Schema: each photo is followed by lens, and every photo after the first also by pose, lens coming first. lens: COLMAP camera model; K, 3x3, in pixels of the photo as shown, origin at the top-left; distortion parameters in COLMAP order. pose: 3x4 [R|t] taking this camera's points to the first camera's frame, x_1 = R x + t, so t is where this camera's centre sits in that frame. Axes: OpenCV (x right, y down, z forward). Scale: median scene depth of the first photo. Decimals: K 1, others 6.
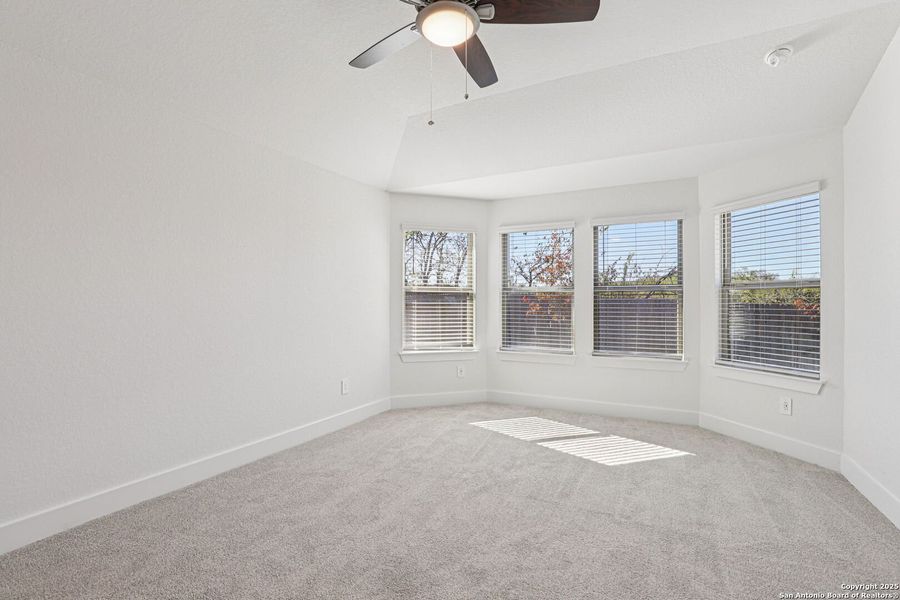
lens RADIAL K [[417.5, 0, 468.0], [0, 417.5, 303.7], [0, 0, 1]] dist [-0.003198, 0.001257]
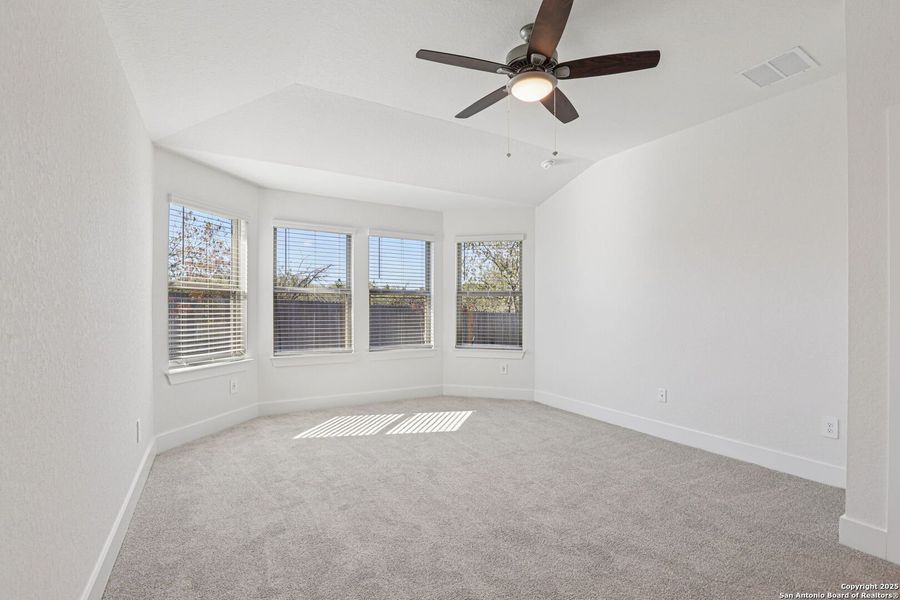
lens RADIAL K [[417.5, 0, 444.3], [0, 417.5, 304.5], [0, 0, 1]] dist [-0.003198, 0.001257]
pose [[0.550208, 0.003538, 0.835020, -0.537113], [-0.005546, 0.999984, -0.000583, -0.001917], [-0.835009, -0.004310, 0.550219, 0.223136]]
